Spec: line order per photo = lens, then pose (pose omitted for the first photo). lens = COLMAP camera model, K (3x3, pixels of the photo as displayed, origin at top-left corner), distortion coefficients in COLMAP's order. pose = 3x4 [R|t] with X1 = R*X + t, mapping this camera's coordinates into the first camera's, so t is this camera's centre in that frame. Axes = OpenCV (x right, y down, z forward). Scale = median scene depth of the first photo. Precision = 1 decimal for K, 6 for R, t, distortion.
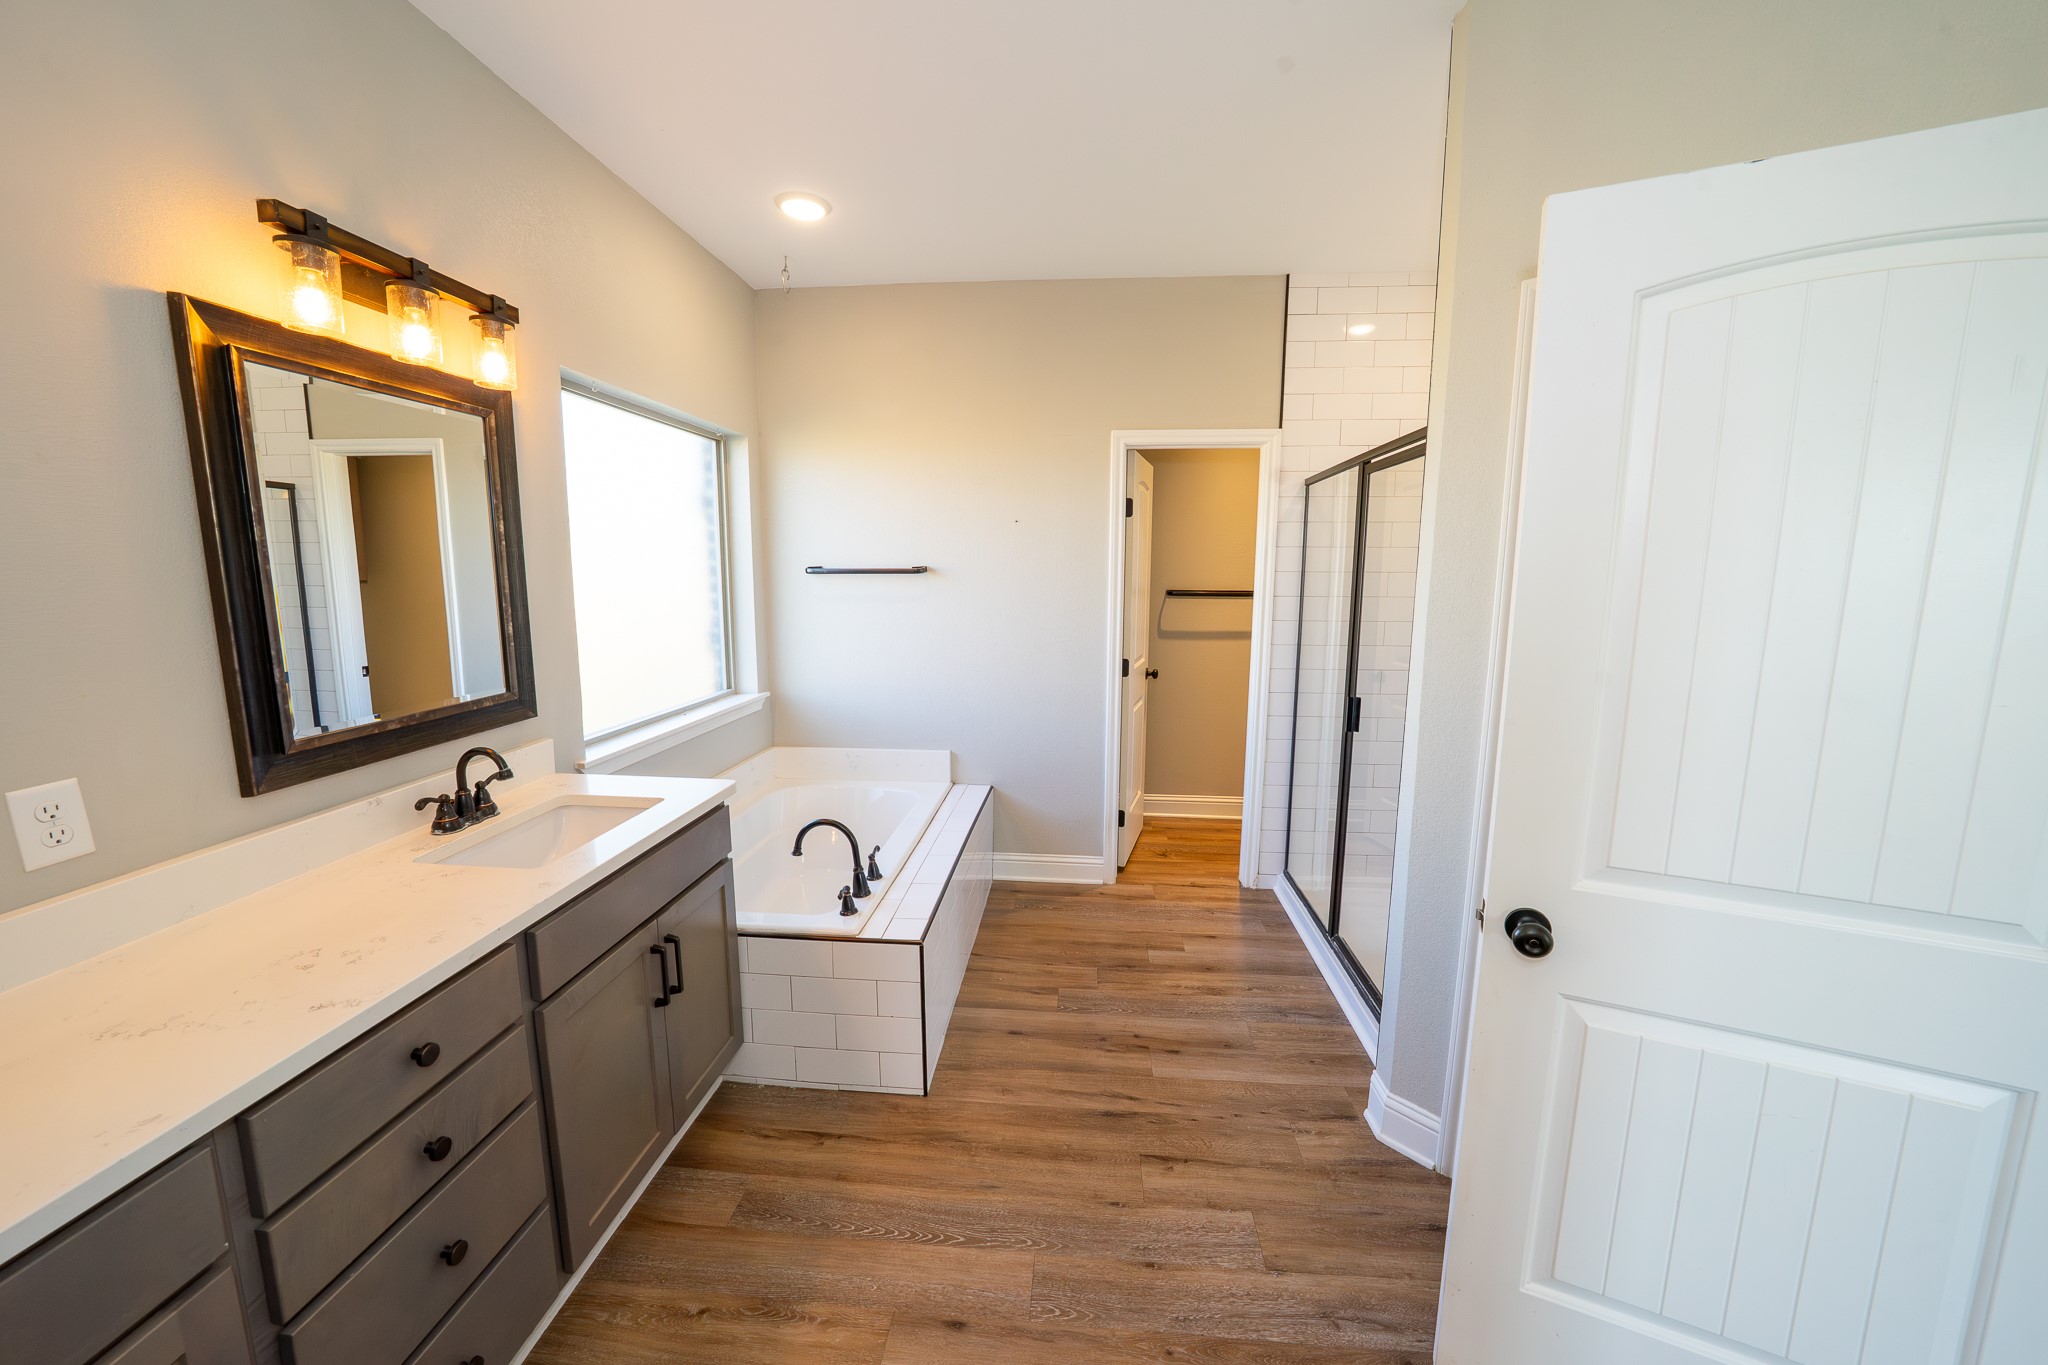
lens RADIAL K [[737.7, 0, 1027.4], [0, 737.7, 671.1], [0, 0, 1]] dist [-0.027879, 0.005151]
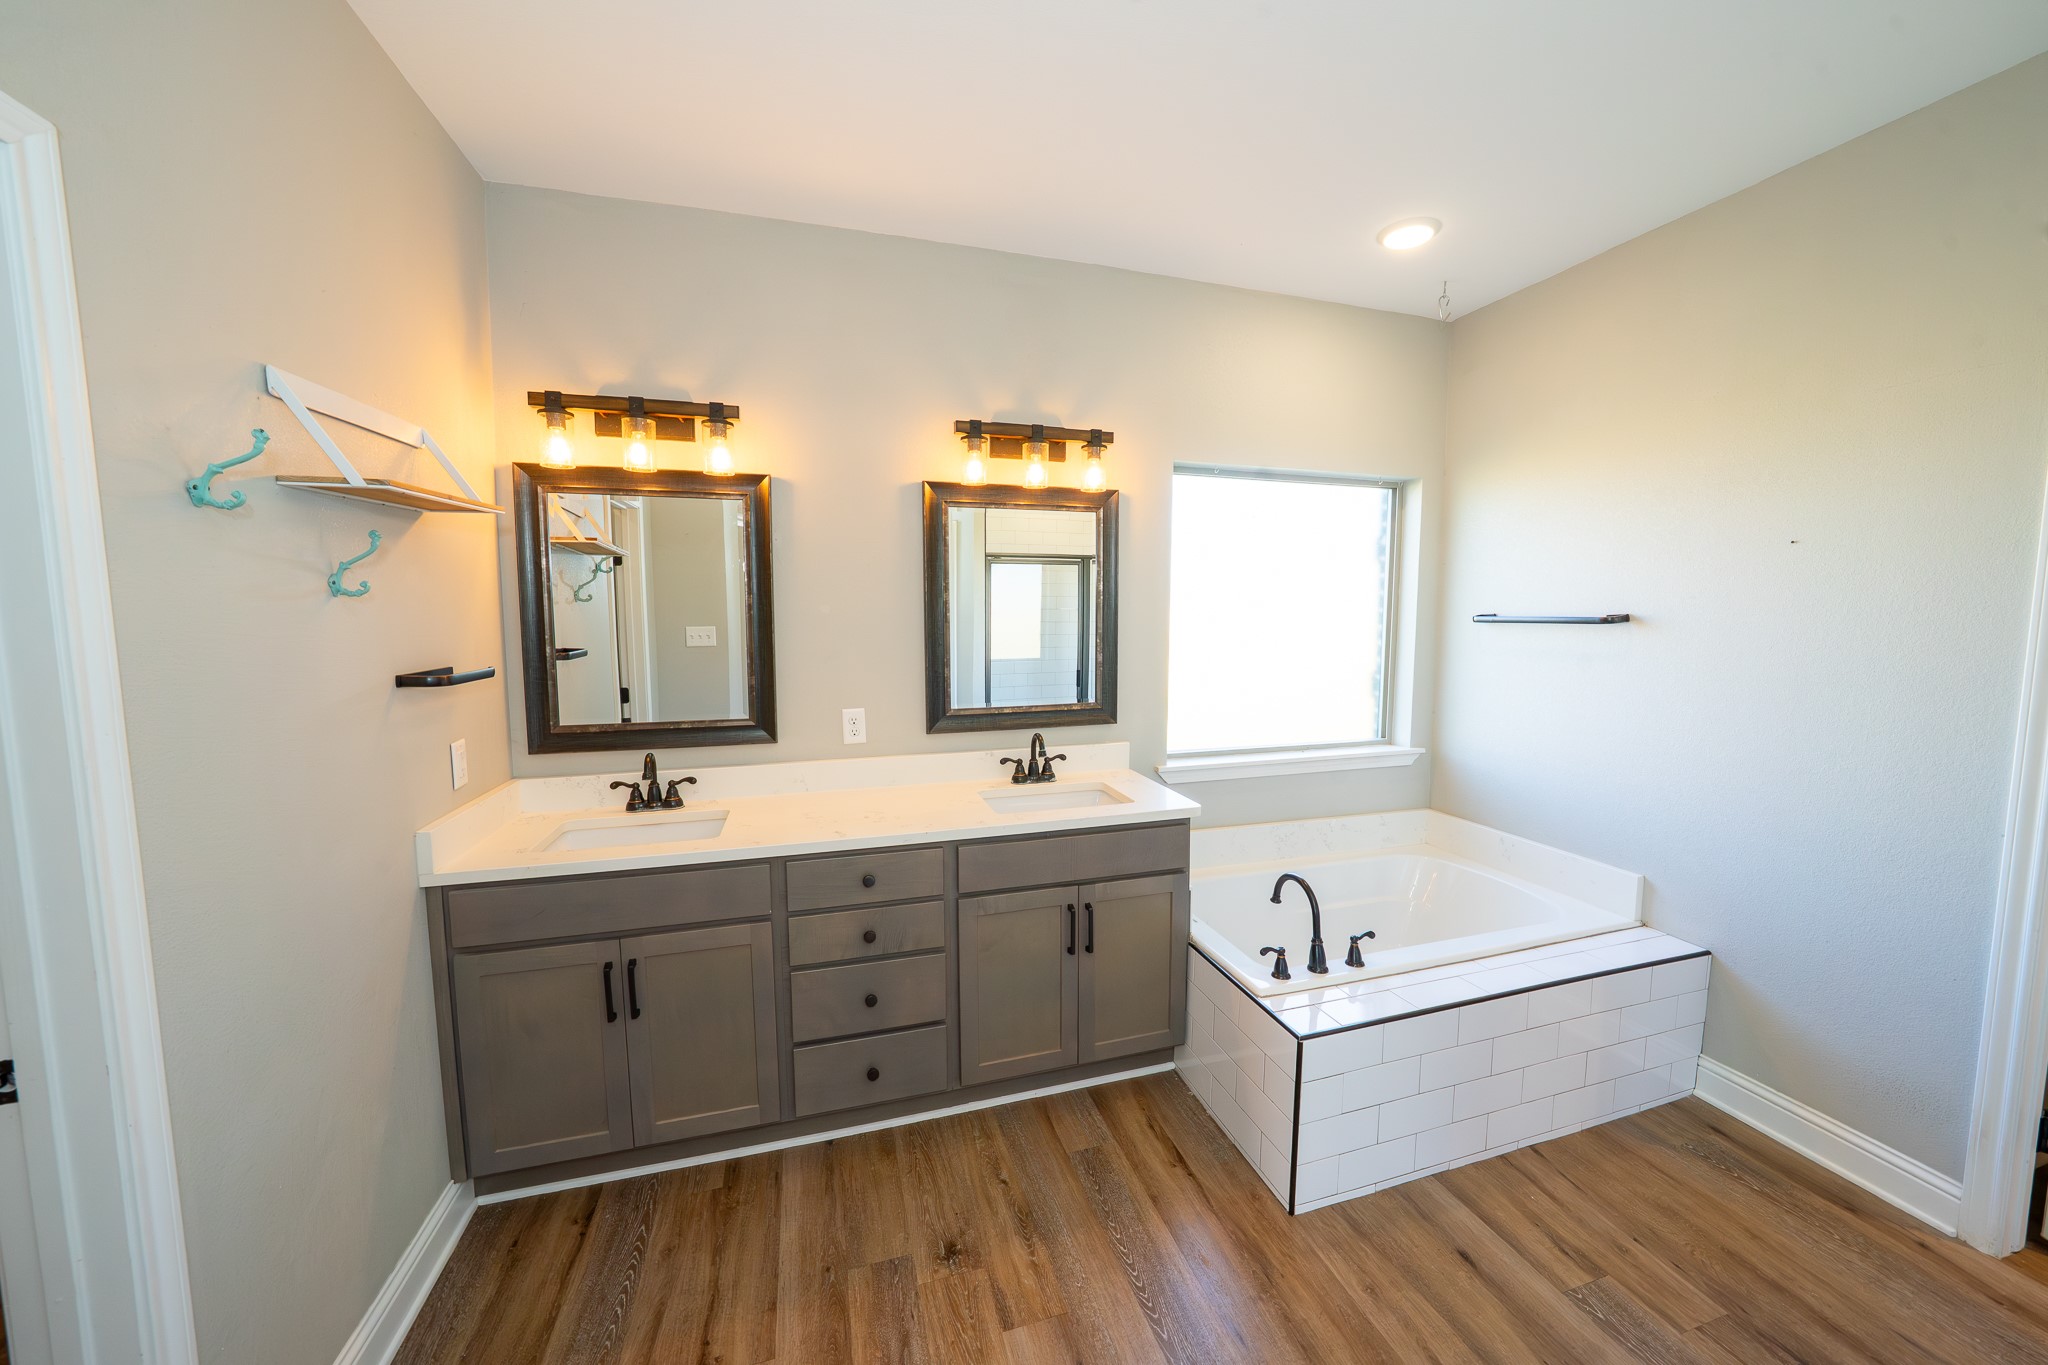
lens RADIAL K [[718.6, 0, 1027.6], [0, 718.6, 672.0], [0, 0, 1]] dist [-0.027341, 0.006332]
pose [[0.367210, 0.073621, -0.927220, 0.536095], [-0.128120, 0.991364, 0.027974, -0.052659], [0.921272, 0.108523, 0.373471, 0.357980]]
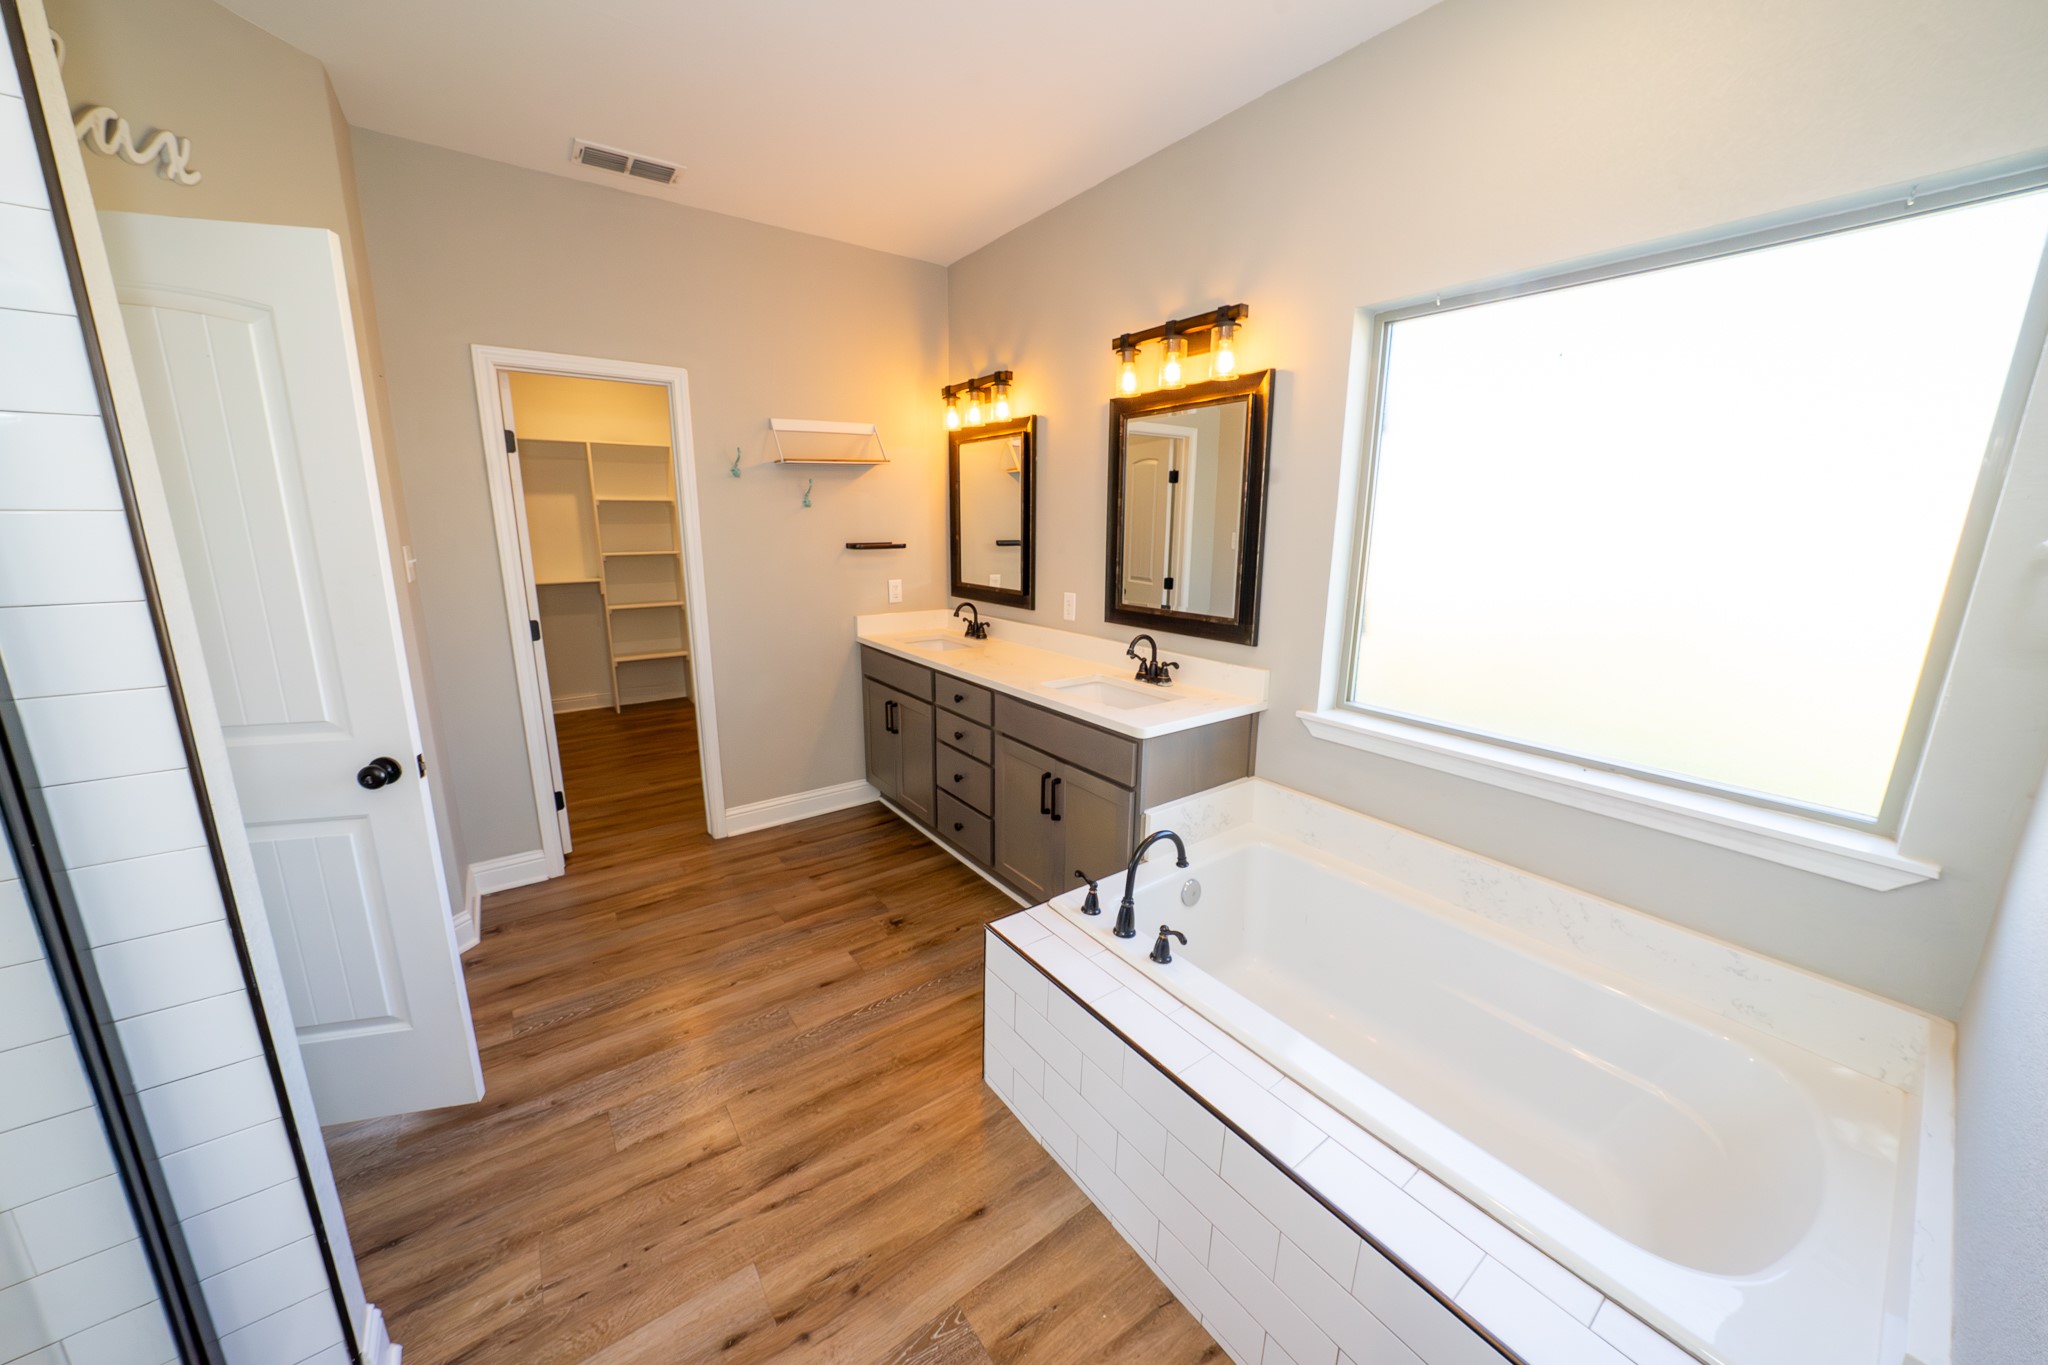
lens RADIAL K [[708.9, 0, 1025.9], [0, 708.9, 671.5], [0, 0, 1]] dist [-0.030316, 0.005881]
pose [[-0.753962, 0.125094, -0.644898, 0.381986], [-0.104877, 0.946188, 0.306151, -0.229023], [0.648492, 0.298461, -0.700270, 1.688238]]
